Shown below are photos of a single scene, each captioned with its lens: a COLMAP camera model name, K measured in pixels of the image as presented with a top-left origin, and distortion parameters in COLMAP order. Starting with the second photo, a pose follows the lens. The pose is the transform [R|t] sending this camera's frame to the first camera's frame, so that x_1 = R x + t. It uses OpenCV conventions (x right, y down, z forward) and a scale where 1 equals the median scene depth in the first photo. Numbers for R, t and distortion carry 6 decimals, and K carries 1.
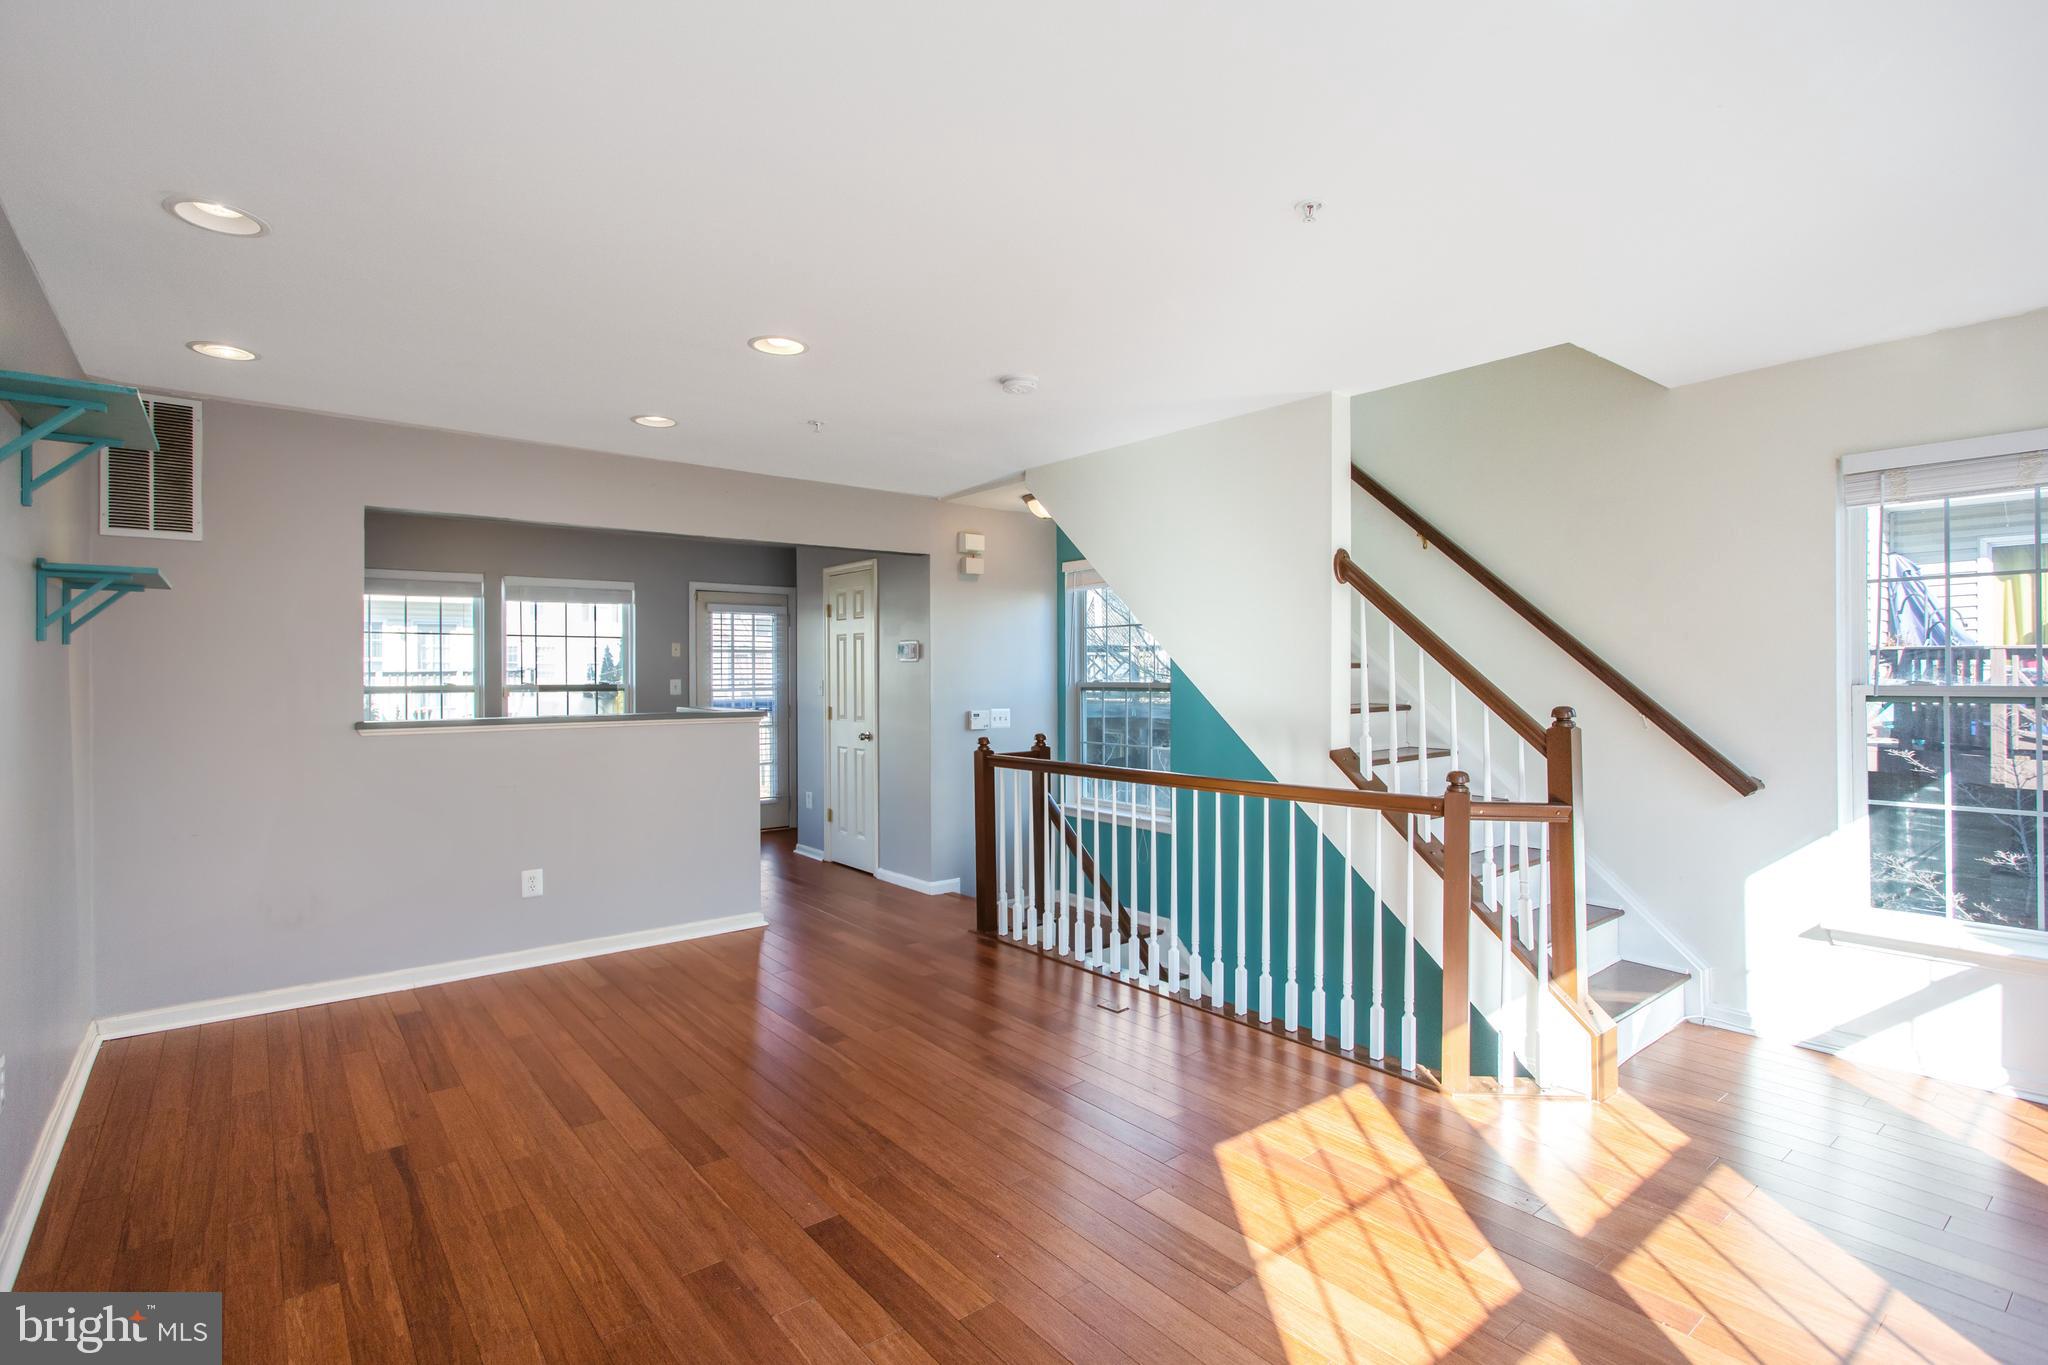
lens RADIAL K [[973.3, 0, 1022.2], [0, 973.3, 667.6], [0, 0, 1]] dist [-0.003148, -0.000019]
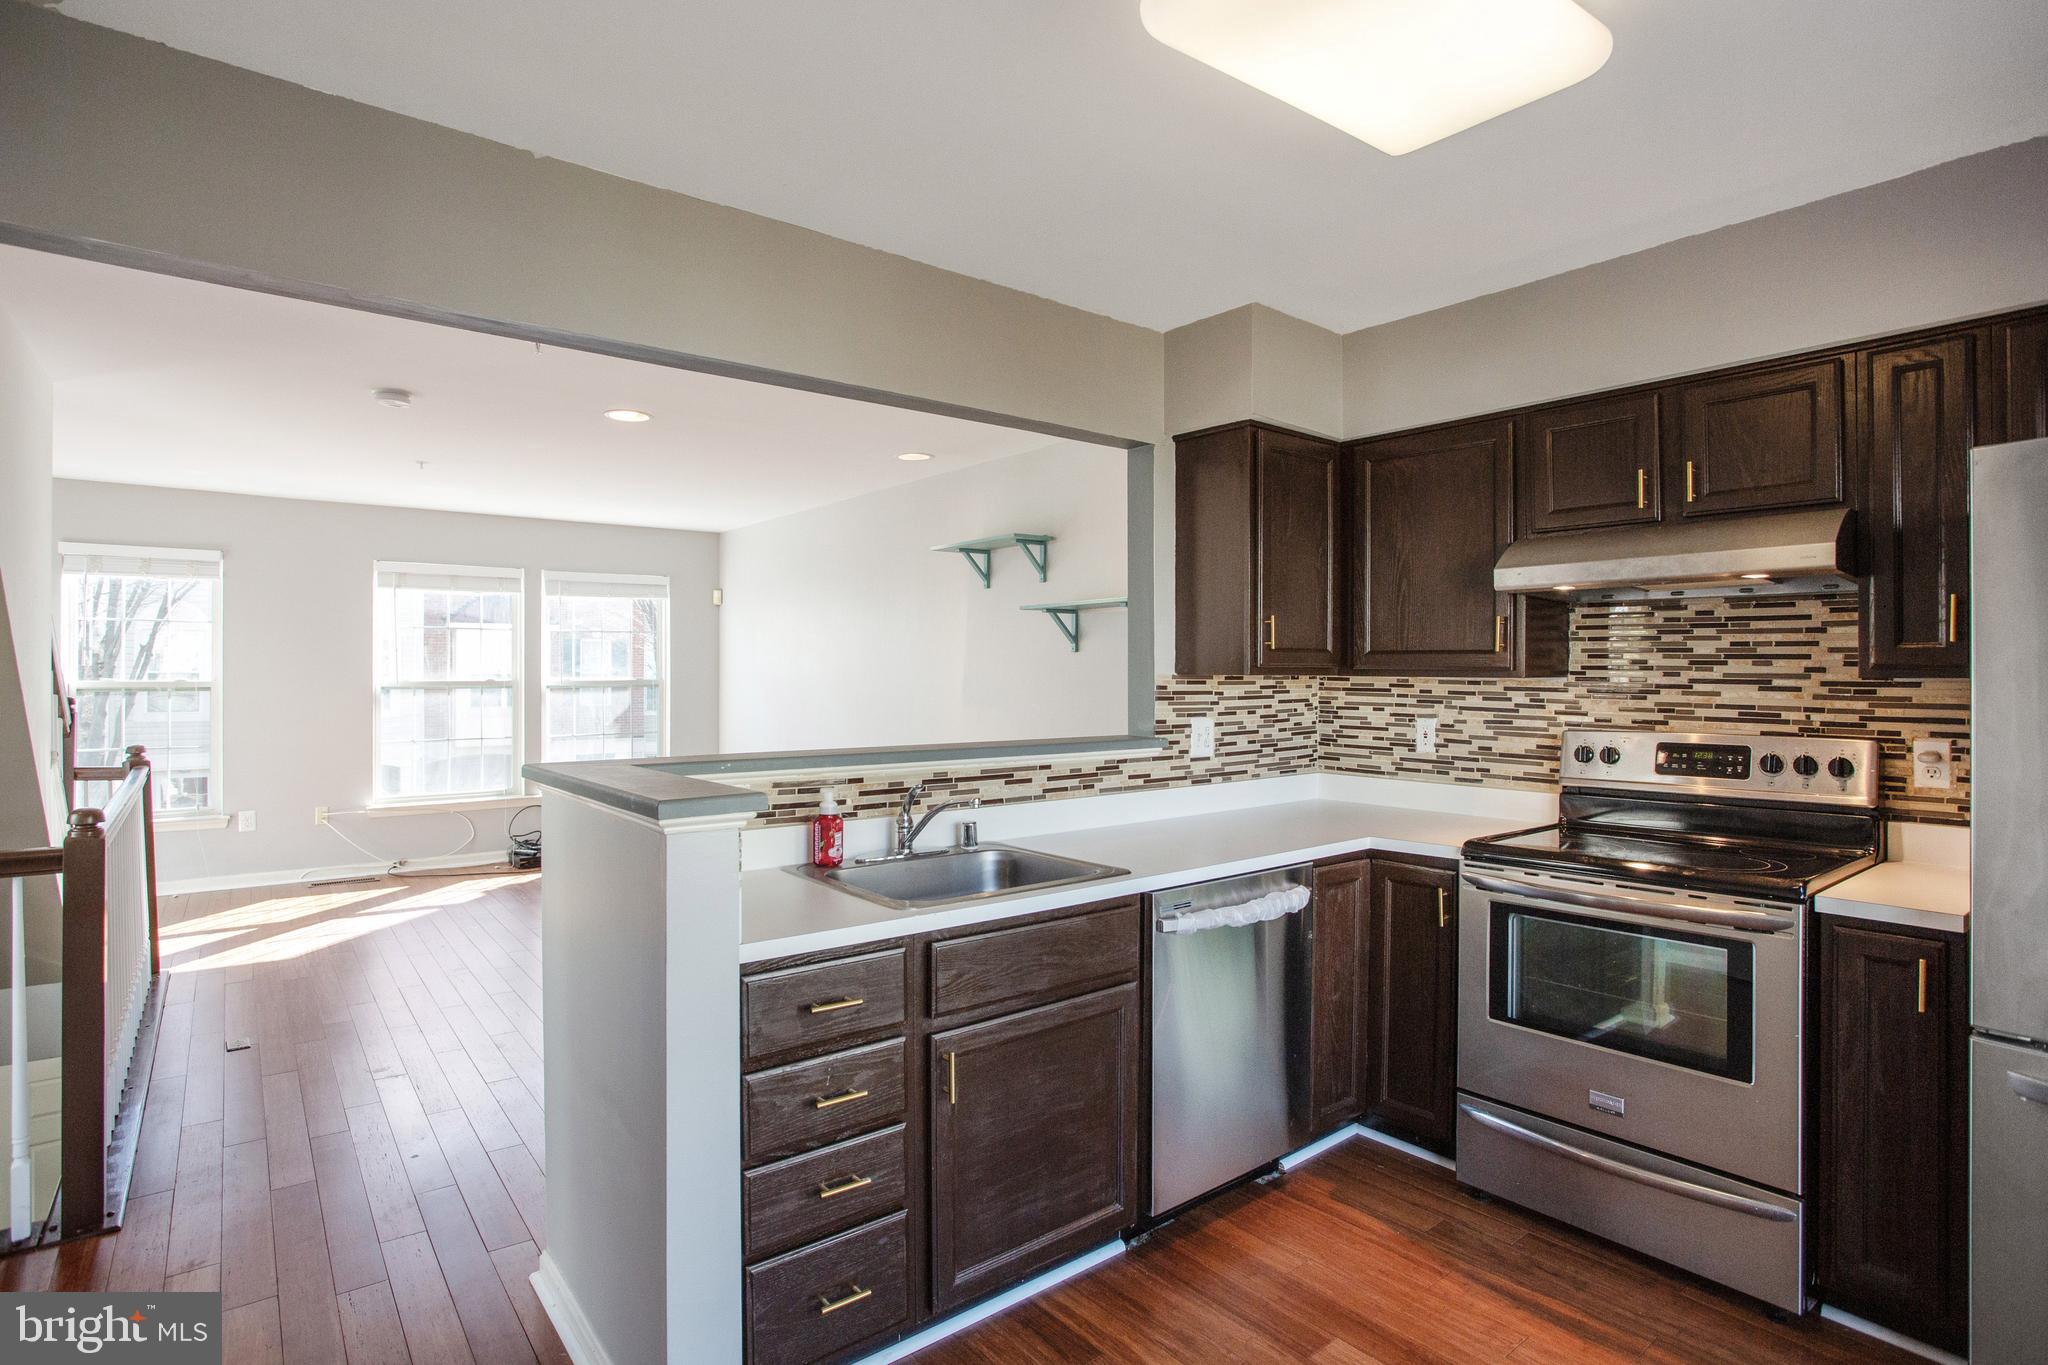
lens RADIAL K [[1027.5, 0, 1020.7], [0, 1027.5, 671.0], [0, 0, 1]] dist [-0.078141, 0.038116]
pose [[-0.999953, 0.000341, 0.009653, -0.651643], [0.000251, 0.999956, -0.009410, 0.014989], [-0.009656, -0.009408, -0.999909, 1.950054]]
